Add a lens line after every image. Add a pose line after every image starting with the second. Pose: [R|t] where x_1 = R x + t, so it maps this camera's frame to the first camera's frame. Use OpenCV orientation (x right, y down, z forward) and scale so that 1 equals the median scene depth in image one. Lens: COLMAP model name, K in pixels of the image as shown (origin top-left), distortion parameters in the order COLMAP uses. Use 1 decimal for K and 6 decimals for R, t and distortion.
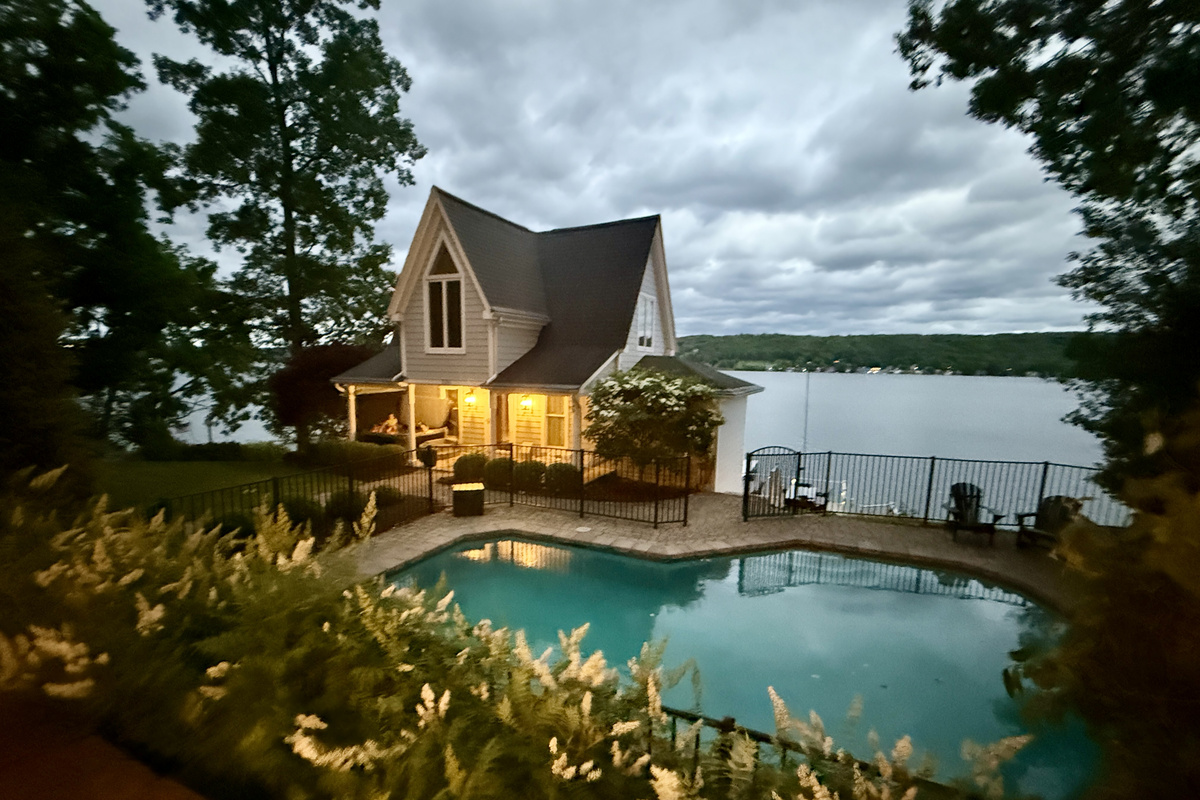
lens RADIAL K [[497.7, 0, 599.2], [0, 497.7, 433.5], [0, 0, 1]] dist [-0.000381, 0.012665]
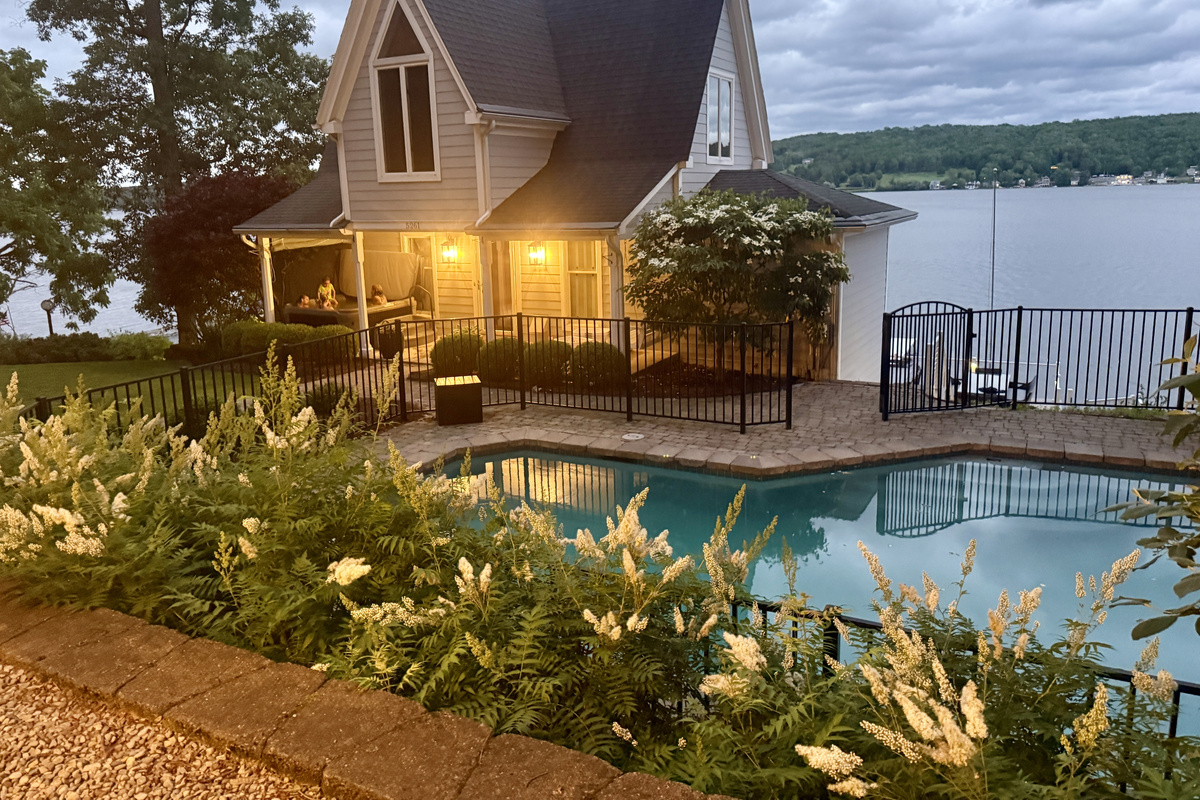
lens RADIAL K [[838.8, 0, 599.5], [0, 838.8, 344.5], [0, 0, 1]] dist [0.171594, -0.325085]
pose [[0.997743, -0.035123, -0.057227, -0.007813], [0.037100, 0.998738, 0.033861, 0.028013], [0.055966, -0.035908, 0.997787, -0.115603]]
